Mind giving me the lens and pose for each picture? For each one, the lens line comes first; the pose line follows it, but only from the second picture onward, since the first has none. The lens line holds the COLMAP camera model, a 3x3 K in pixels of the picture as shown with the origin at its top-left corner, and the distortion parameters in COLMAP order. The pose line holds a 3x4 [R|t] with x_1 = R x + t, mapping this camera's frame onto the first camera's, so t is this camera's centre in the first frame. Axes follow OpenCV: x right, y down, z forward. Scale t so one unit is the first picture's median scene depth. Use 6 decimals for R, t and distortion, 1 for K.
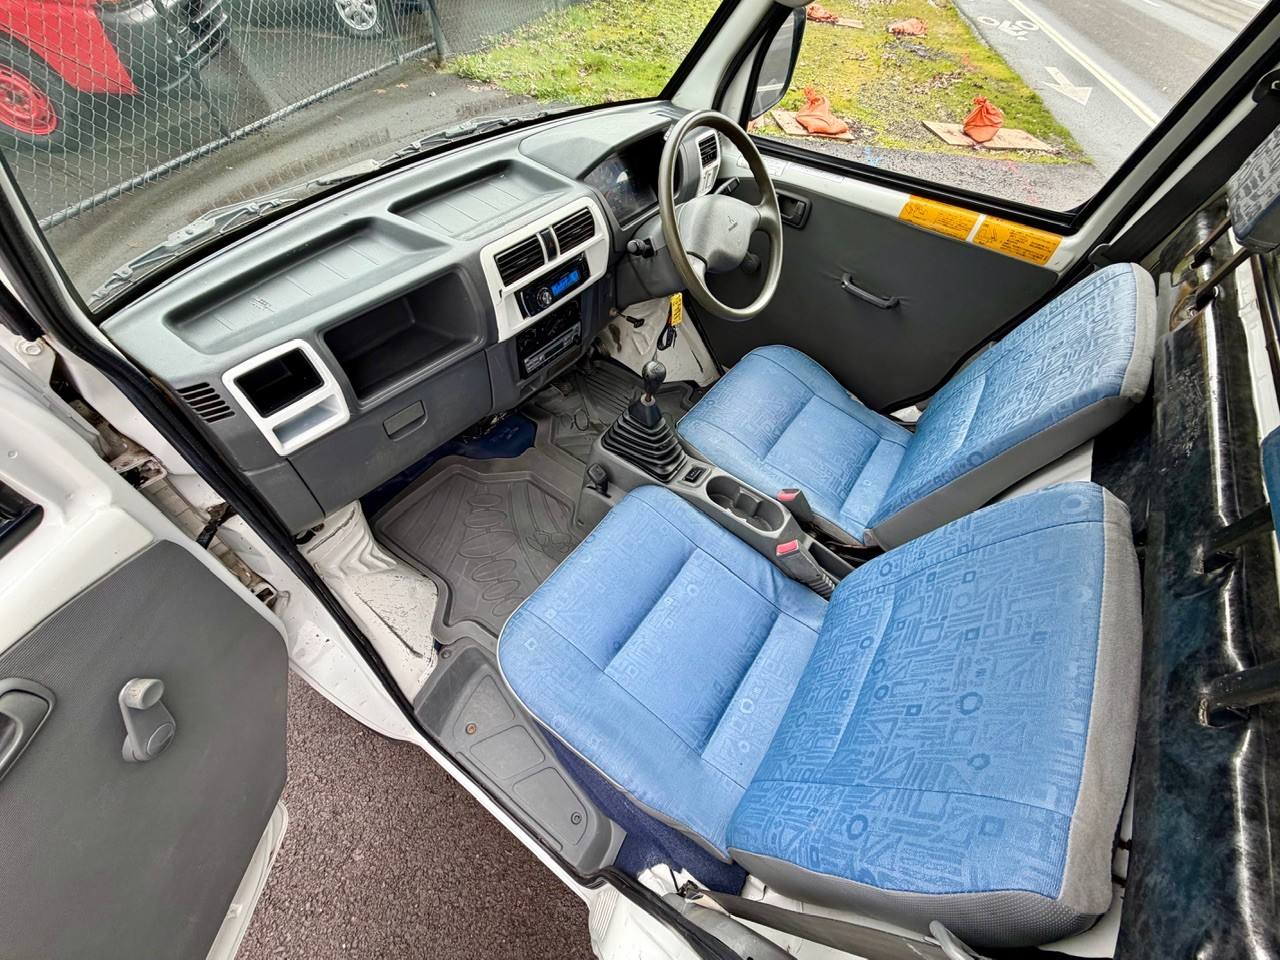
lens RADIAL K [[506.6, 0, 640.0], [0, 506.6, 480.0], [0, 0, 1]] dist [-0.002059, 0.000110]
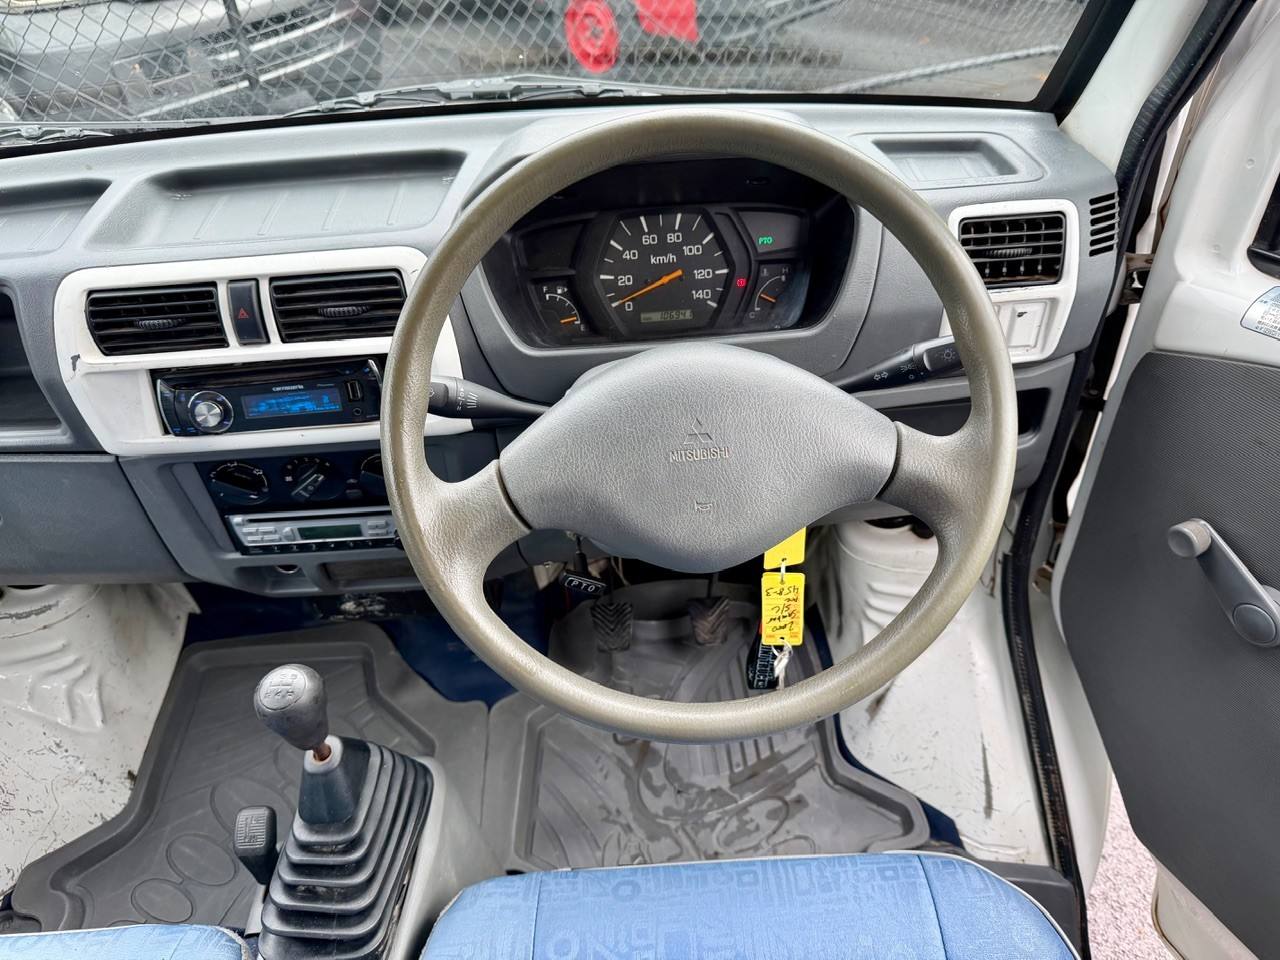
lens RADIAL K [[899.7, 0, 643.4], [0, 899.7, 495.4], [0, 0, 1]] dist [0.092318, -0.167030]
pose [[0.604029, 0.413250, -0.681450, 0.620386], [-0.561772, 0.827283, 0.003739, -0.521952], [0.565297, 0.380561, 0.731855, 0.668479]]
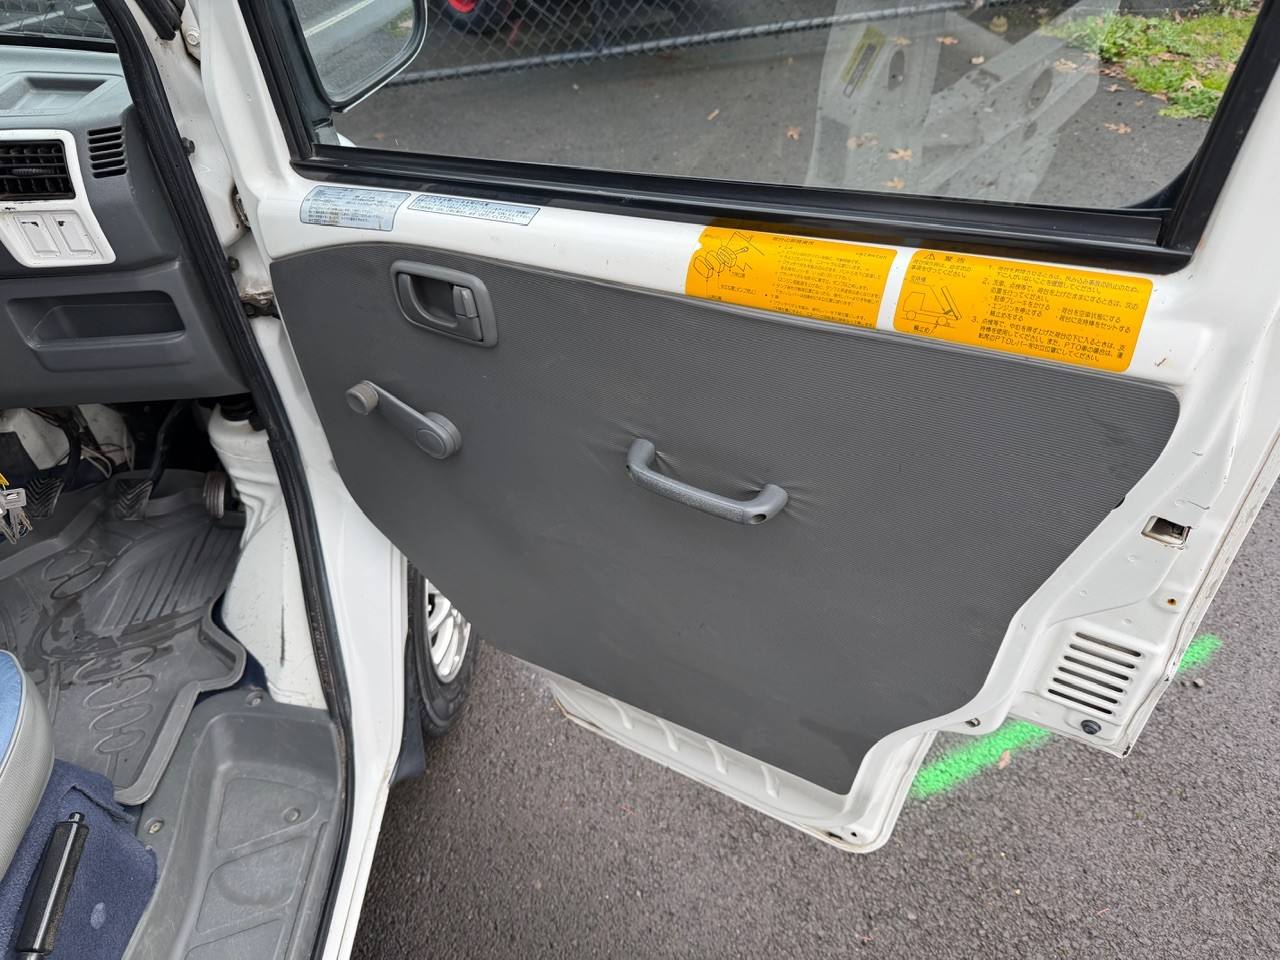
lens RADIAL K [[900.3, 0, 640.0], [0, 900.3, 480.0], [0, 0, 1]] dist [-0.003438, -0.002944]
pose [[0.539645, 0.466433, -0.700873, 1.400361], [-0.602974, 0.795118, 0.064887, -1.080602], [0.587542, 0.387592, 0.710329, 1.183658]]
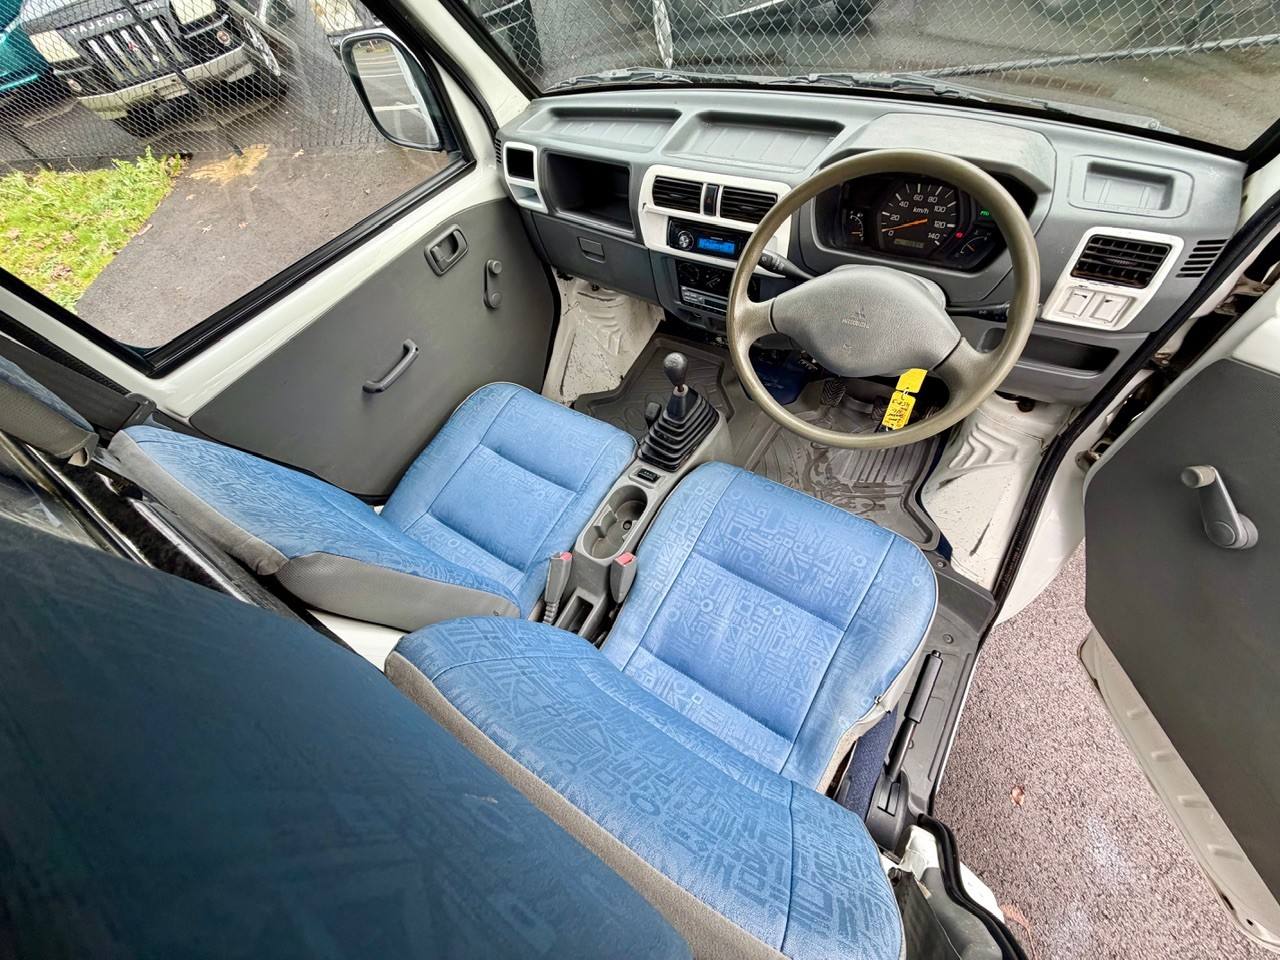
lens RADIAL K [[506.6, 0, 640.0], [0, 506.6, 480.0], [0, 0, 1]] dist [-0.002059, 0.000110]
pose [[0.031606, 0.784228, -0.619667, 0.876499], [-0.679345, 0.471611, 0.562204, -0.665702], [0.733138, 0.403198, 0.547667, 0.557410]]
